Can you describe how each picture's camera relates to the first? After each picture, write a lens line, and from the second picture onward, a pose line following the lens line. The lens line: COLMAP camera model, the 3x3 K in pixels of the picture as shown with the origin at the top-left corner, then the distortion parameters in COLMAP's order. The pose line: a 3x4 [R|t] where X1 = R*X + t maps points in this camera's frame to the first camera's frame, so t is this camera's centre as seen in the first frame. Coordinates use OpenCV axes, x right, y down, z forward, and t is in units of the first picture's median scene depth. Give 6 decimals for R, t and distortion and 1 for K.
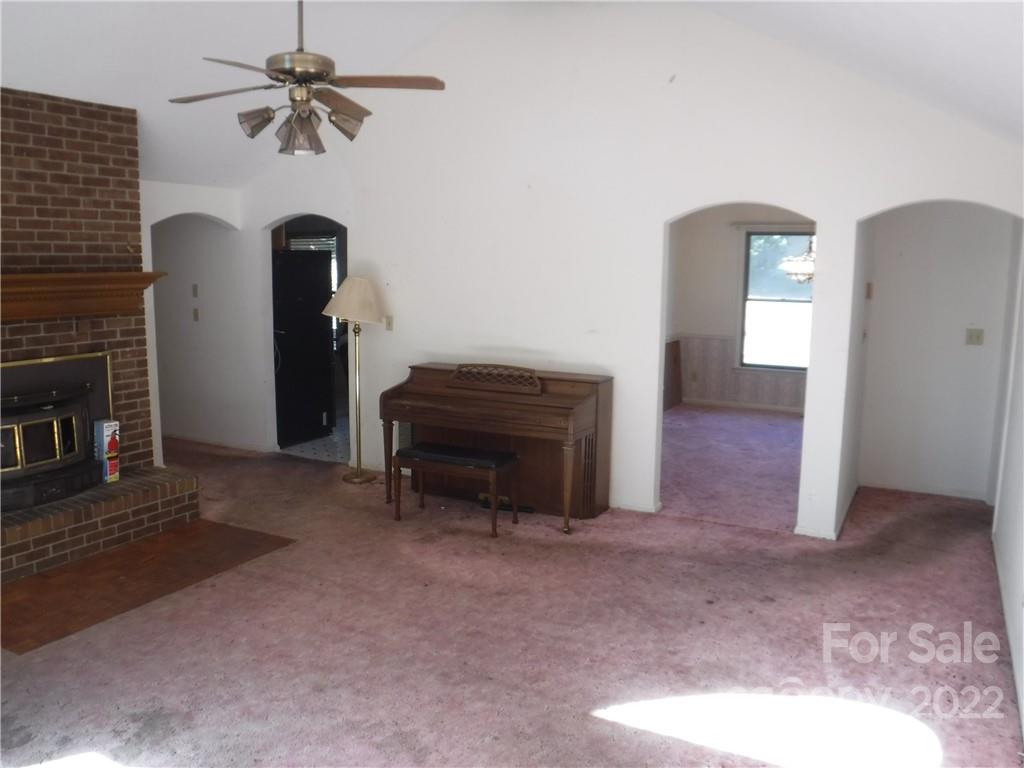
lens RADIAL K [[825.3, 0, 517.2], [0, 825.3, 390.1], [0, 0, 1]] dist [-0.106070, 0.041720]
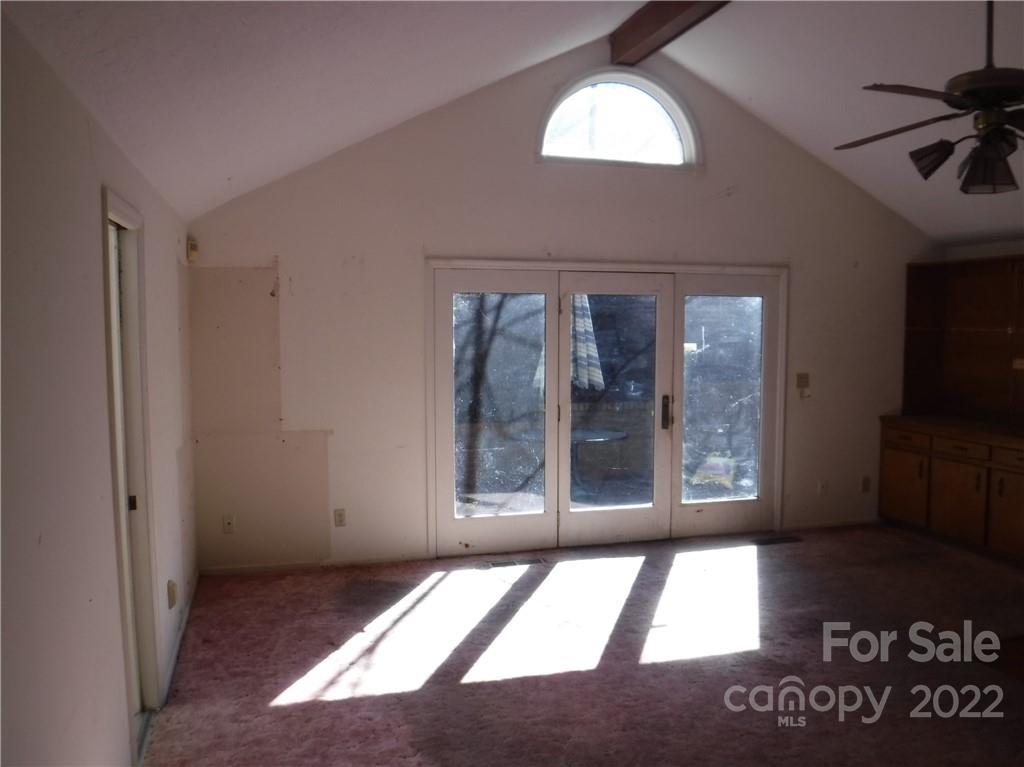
lens RADIAL K [[869.0, 0, 512.0], [0, 869.0, 383.5], [0, 0, 1]] dist [-0.121237, 0.000263]
pose [[-0.726117, 0.042821, -0.686236, 0.474389], [-0.112582, 0.977184, 0.180102, -0.142339], [0.678291, 0.208033, -0.704729, 0.926497]]
